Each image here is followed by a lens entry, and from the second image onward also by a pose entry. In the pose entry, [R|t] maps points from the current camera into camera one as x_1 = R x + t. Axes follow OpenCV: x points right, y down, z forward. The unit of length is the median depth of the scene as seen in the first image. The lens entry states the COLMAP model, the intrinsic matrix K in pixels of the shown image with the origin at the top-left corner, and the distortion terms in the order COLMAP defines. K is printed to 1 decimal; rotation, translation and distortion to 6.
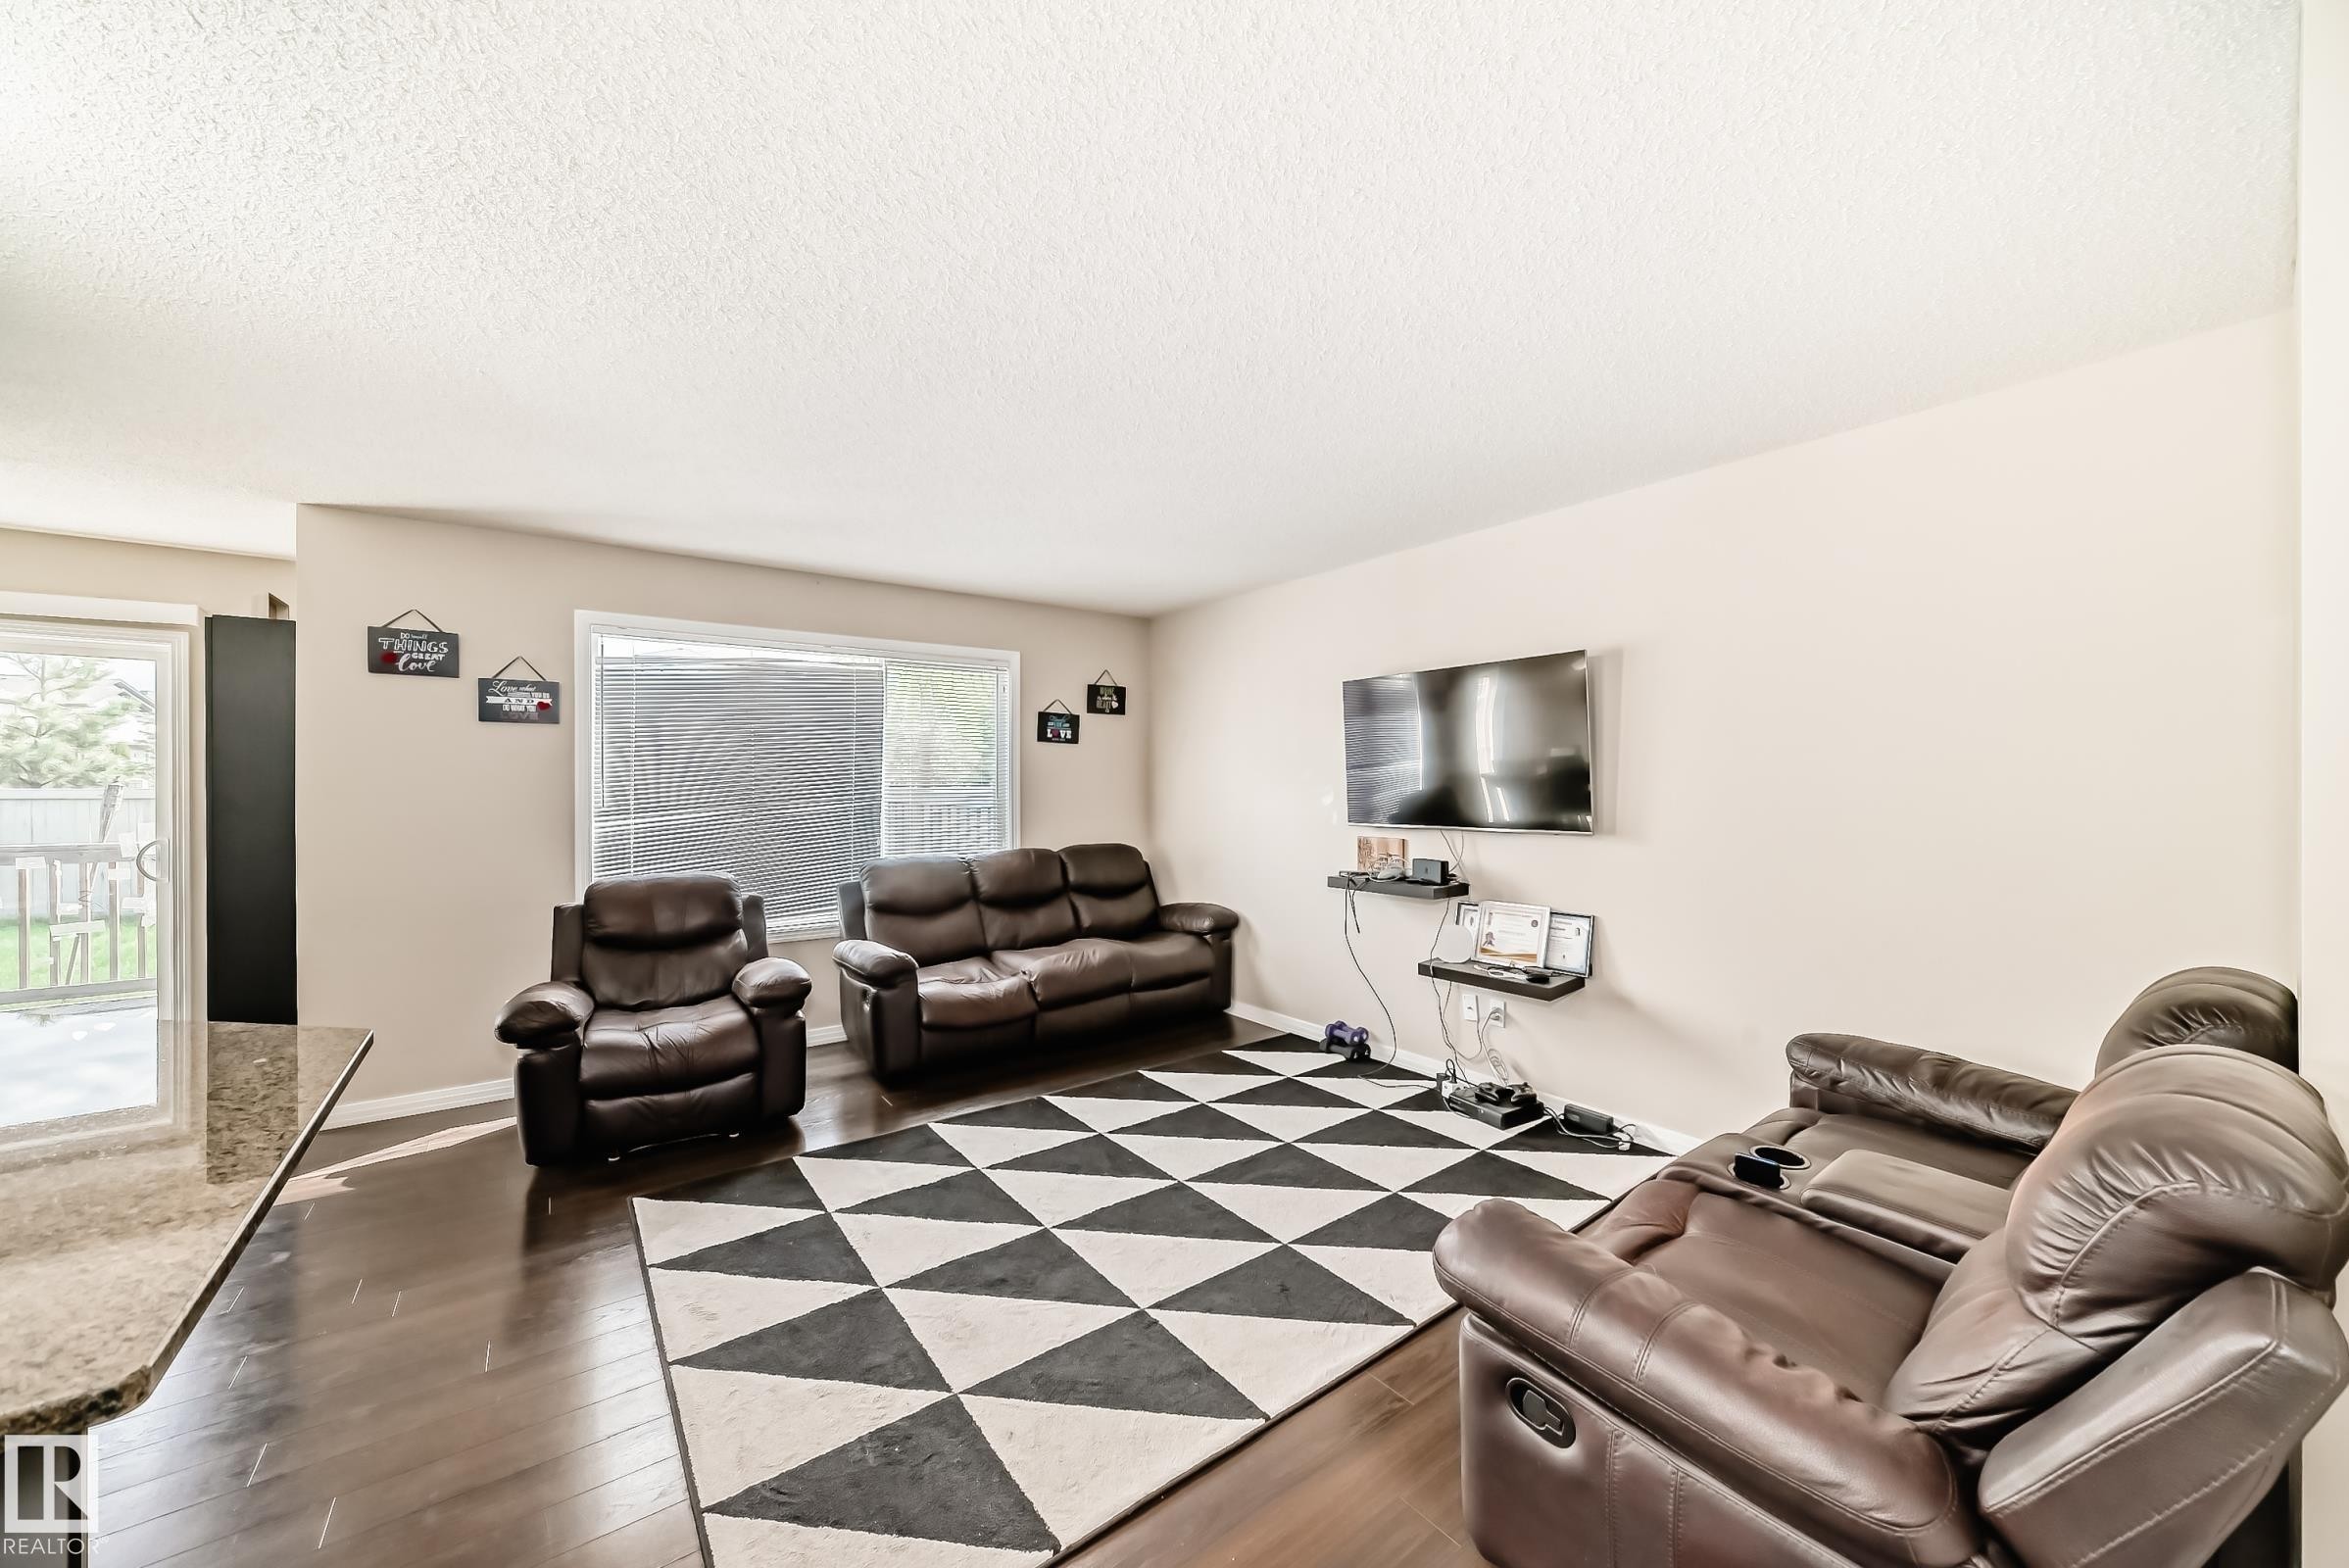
lens RADIAL K [[851.2, 0, 1179.2], [0, 851.2, 788.2], [0, 0, 1]] dist [-0.019641, 0.005311]
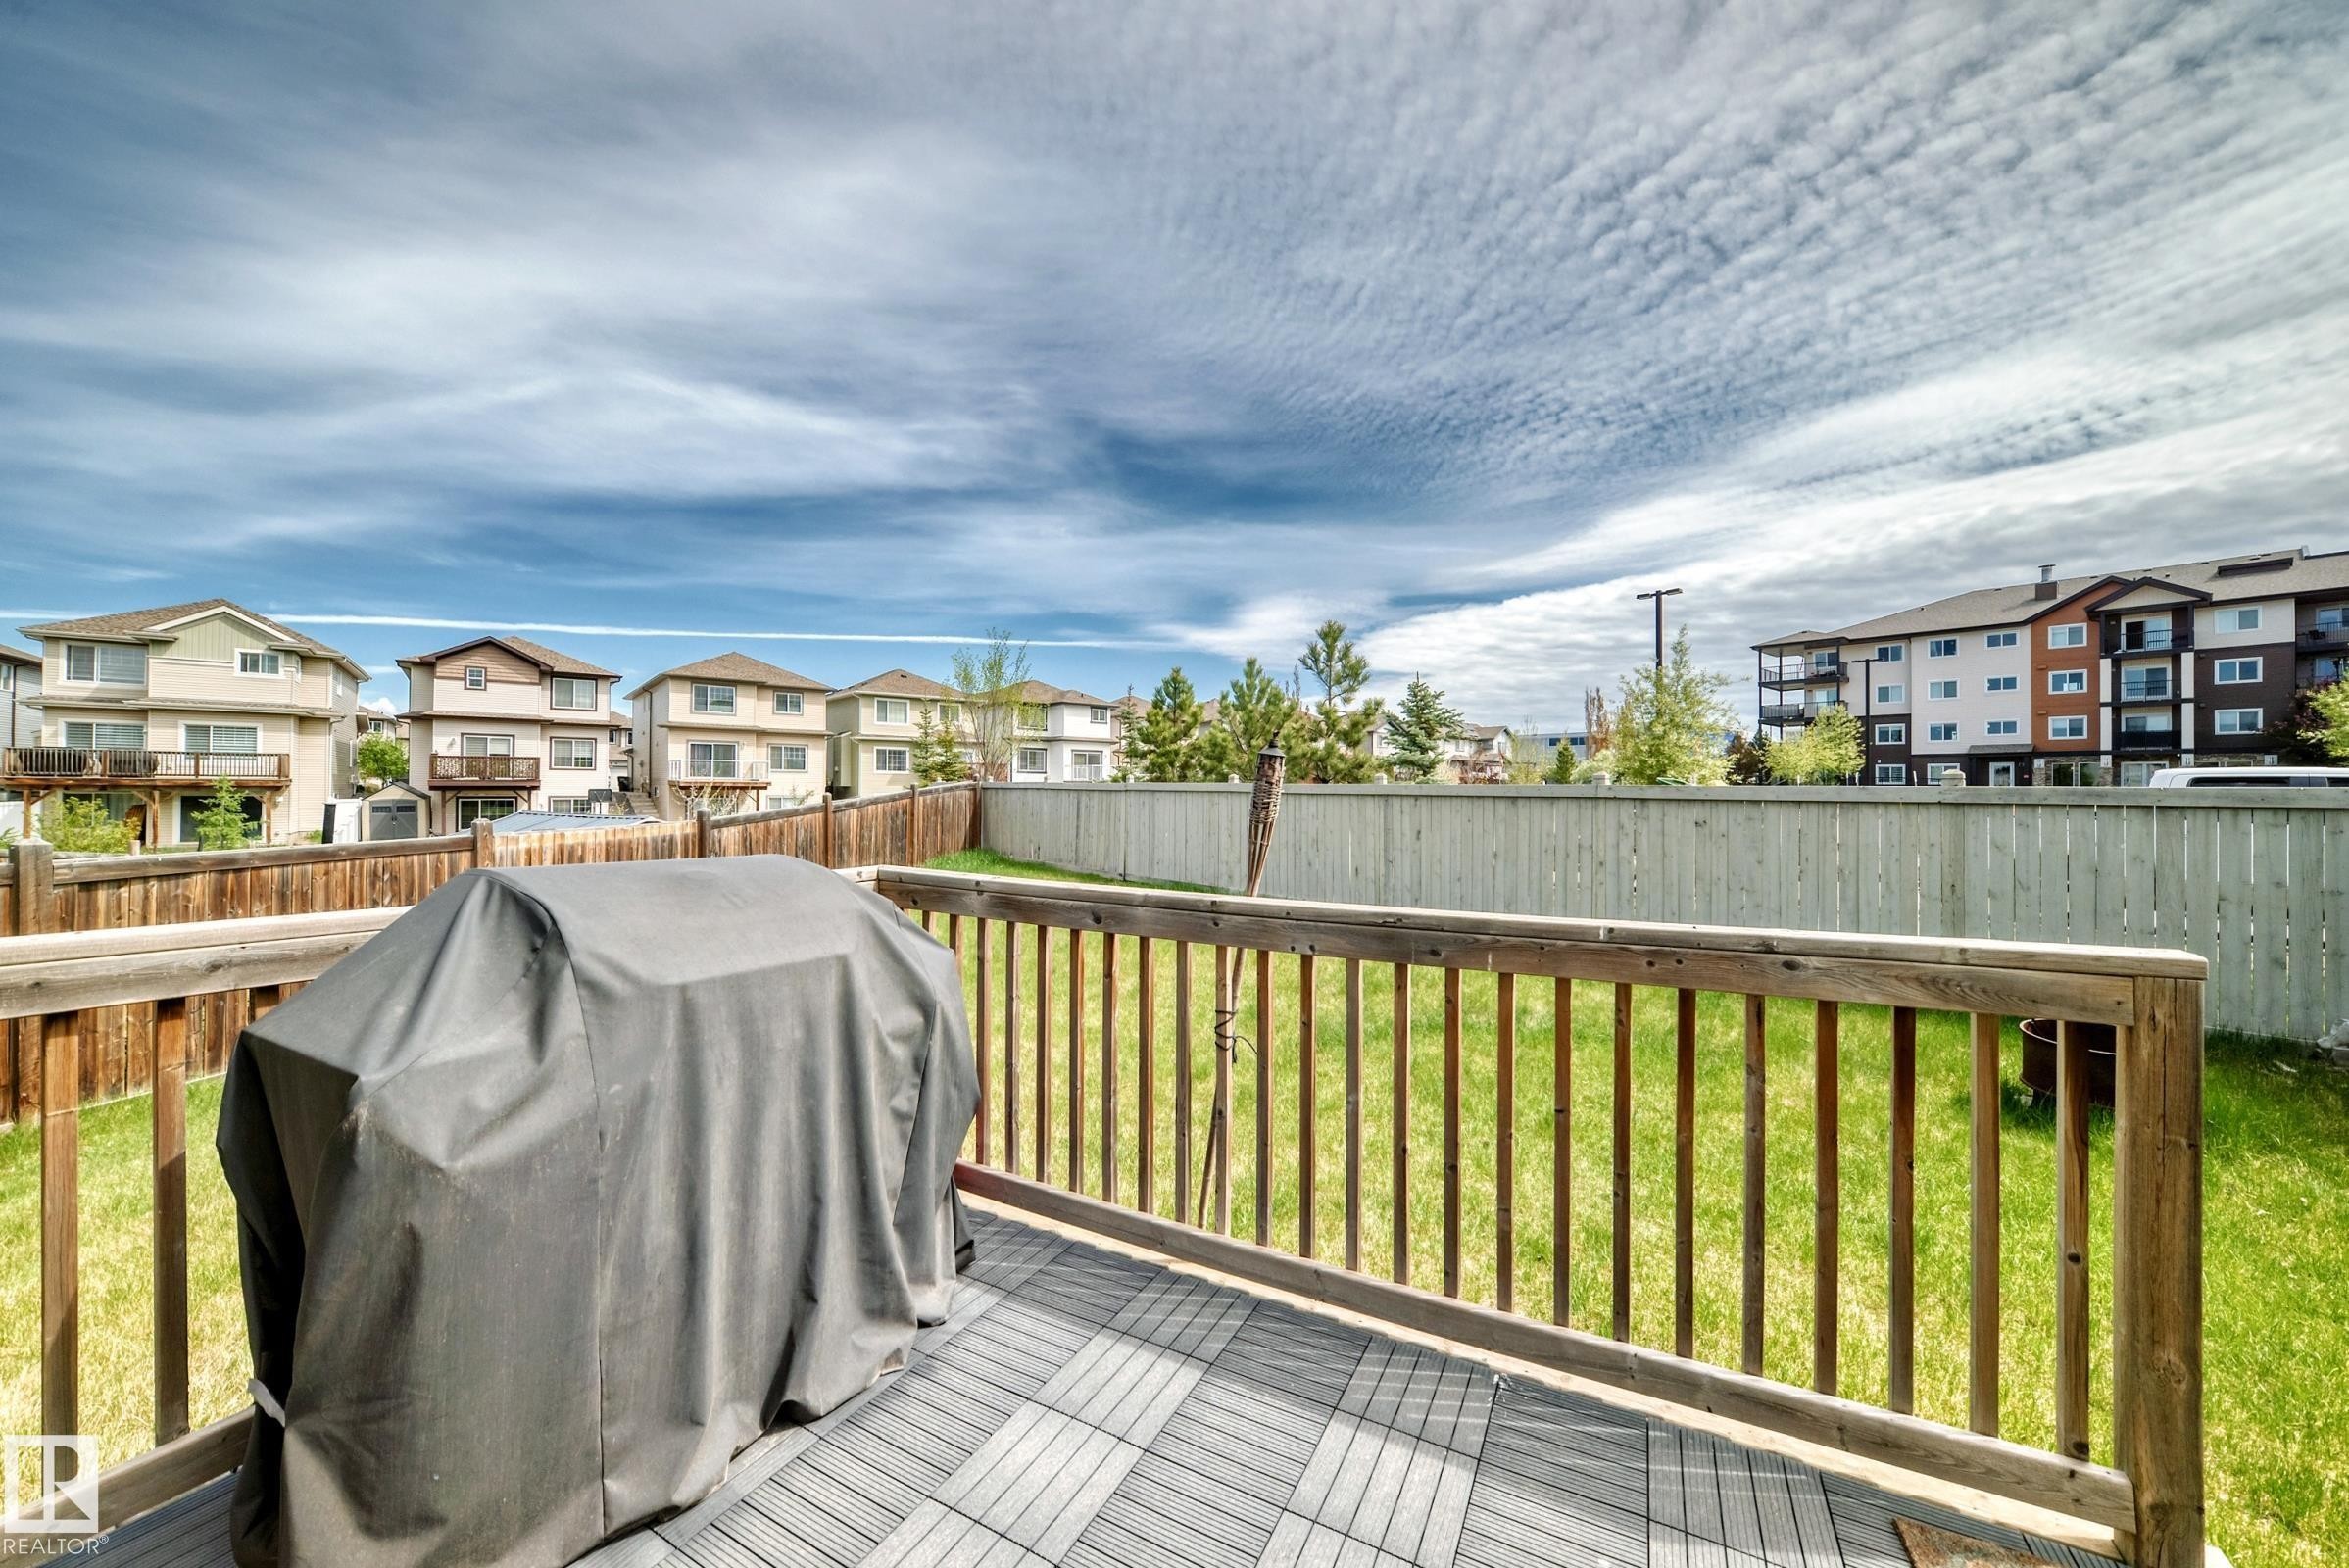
lens RADIAL K [[851.2, 0, 1171.6], [0, 851.2, 784.0], [0, 0, 1]] dist [-0.019641, 0.005311]
pose [[0.404745, -0.000155, -0.914429, -1.516974], [-0.008471, 0.999956, -0.003918, 0.023175], [0.914390, 0.009332, 0.404727, 1.299422]]
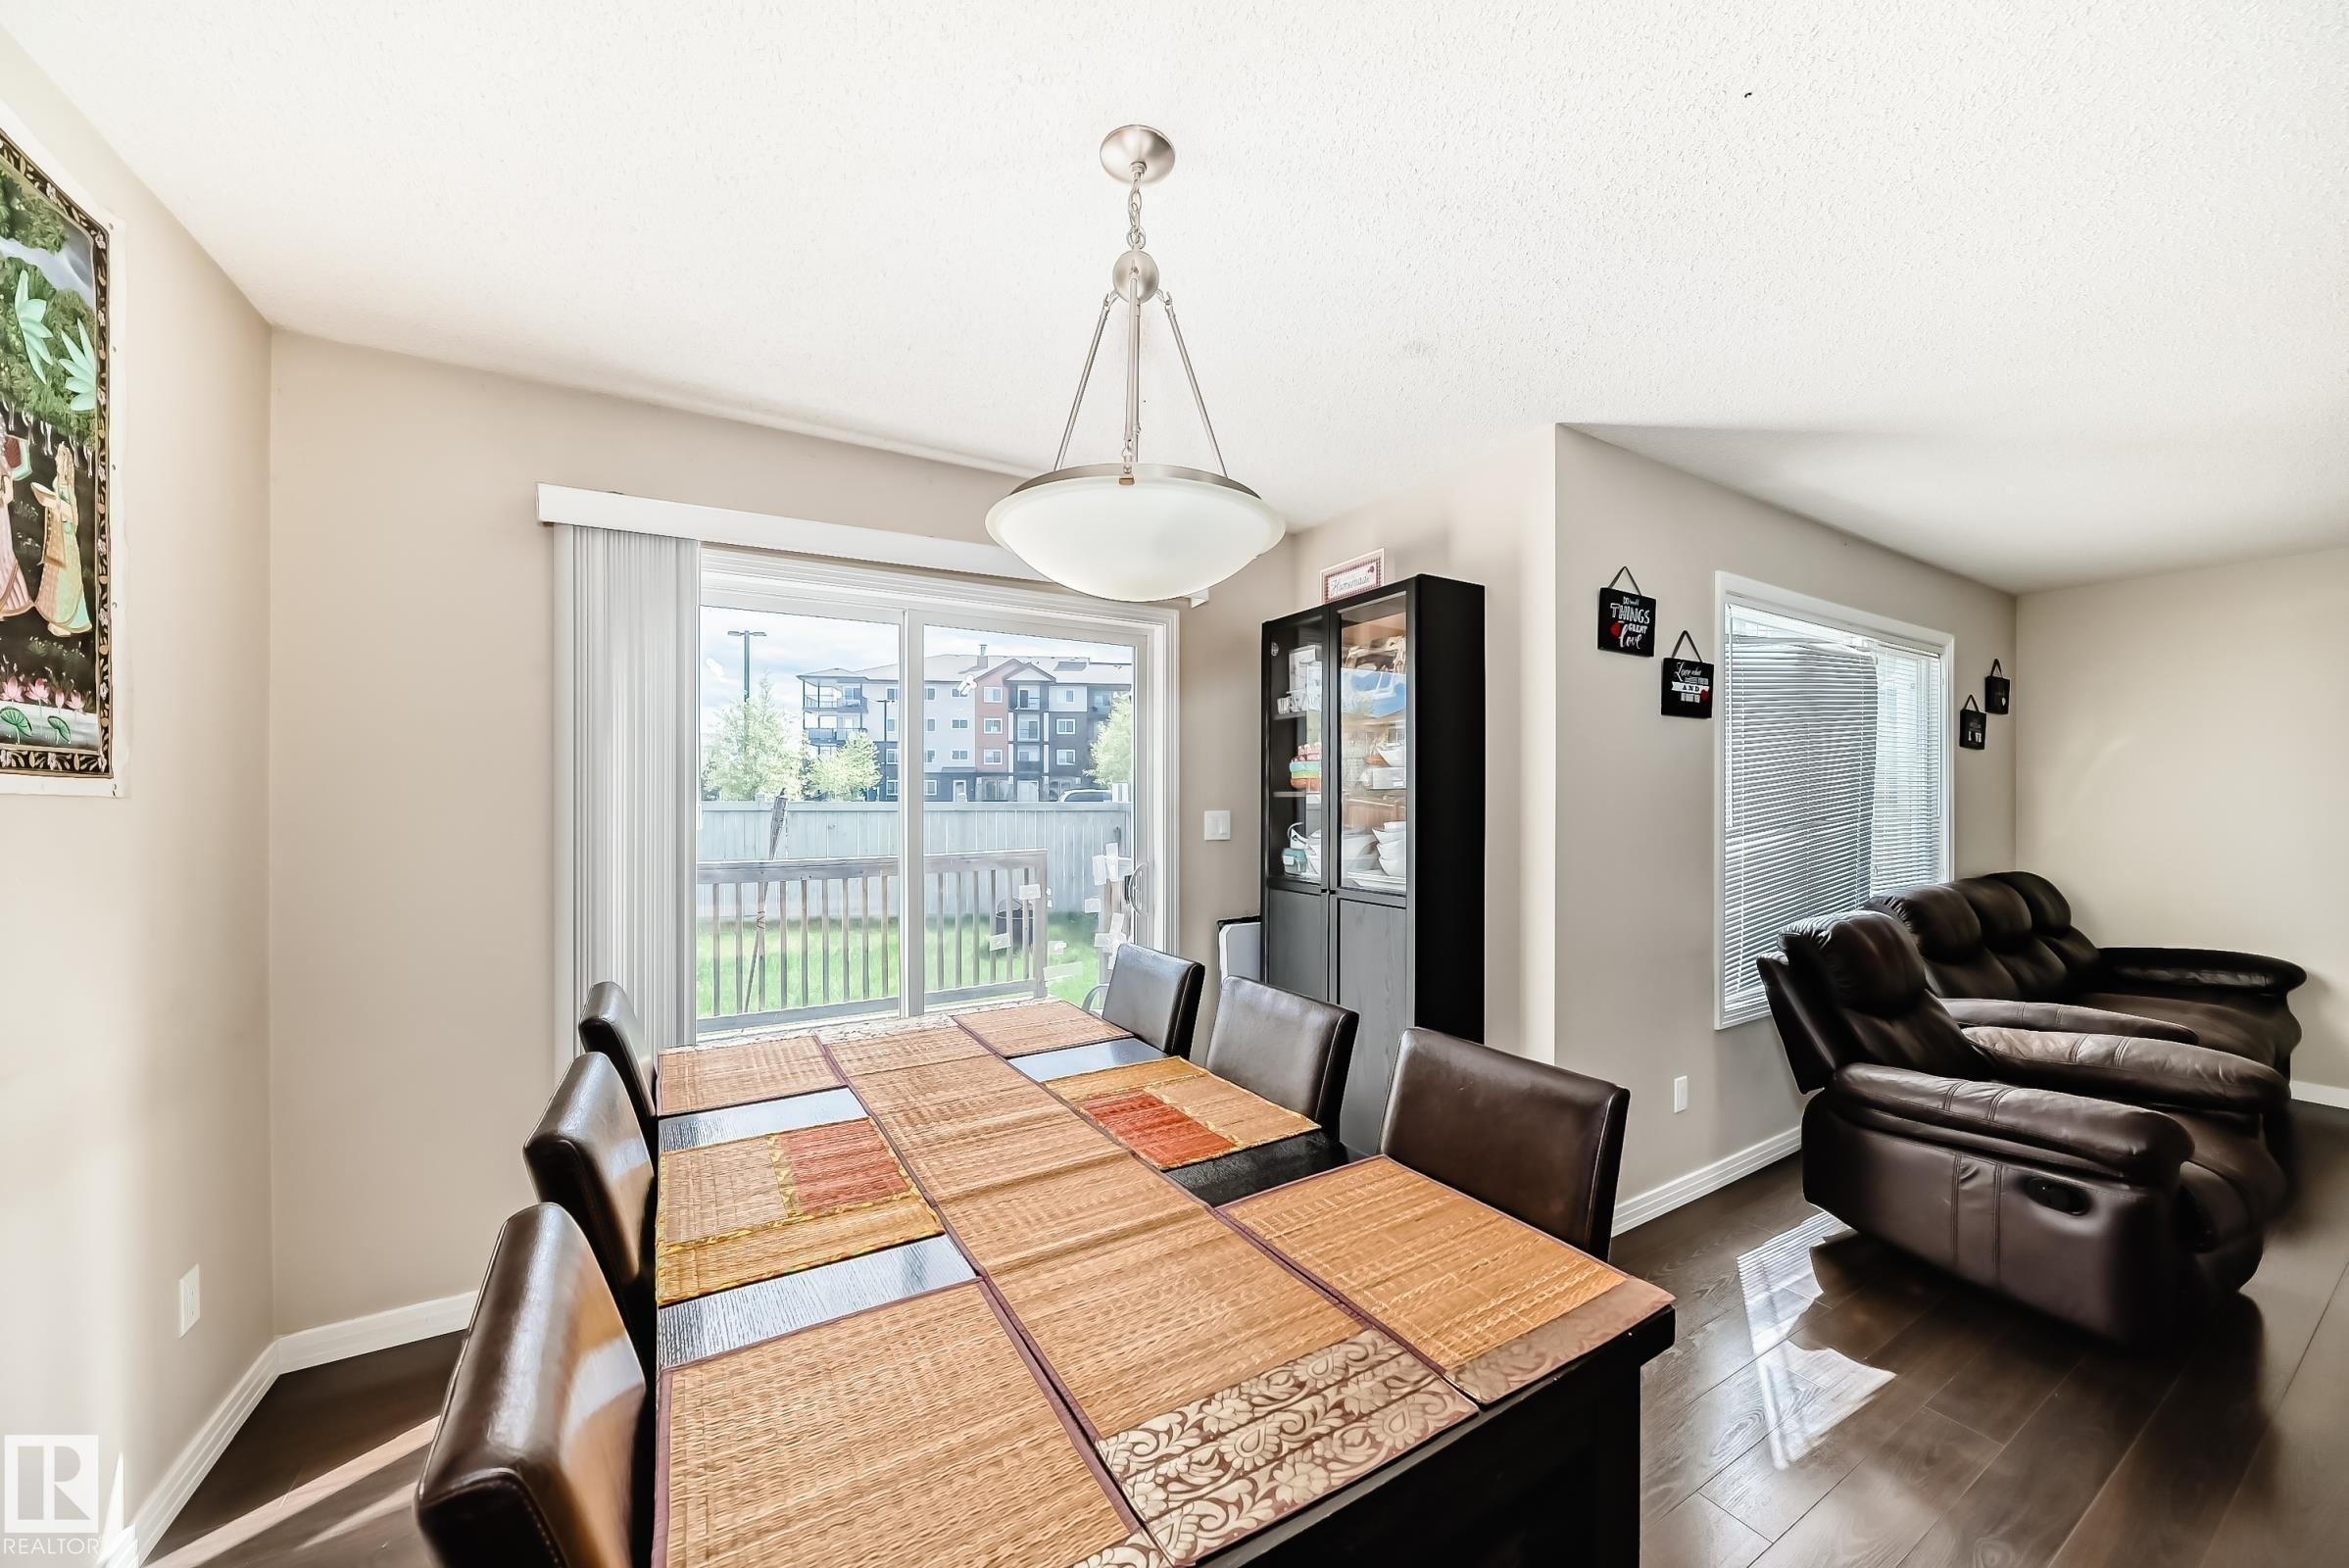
lens RADIAL K [[851.2, 0, 1182.6], [0, 851.2, 799.0], [0, 0, 1]] dist [-0.019641, 0.005311]
pose [[0.993546, 0.002613, -0.113403, -1.189600], [-0.003109, 0.999986, -0.004194, 0.000716], [0.113390, 0.004519, 0.993540, 0.196385]]
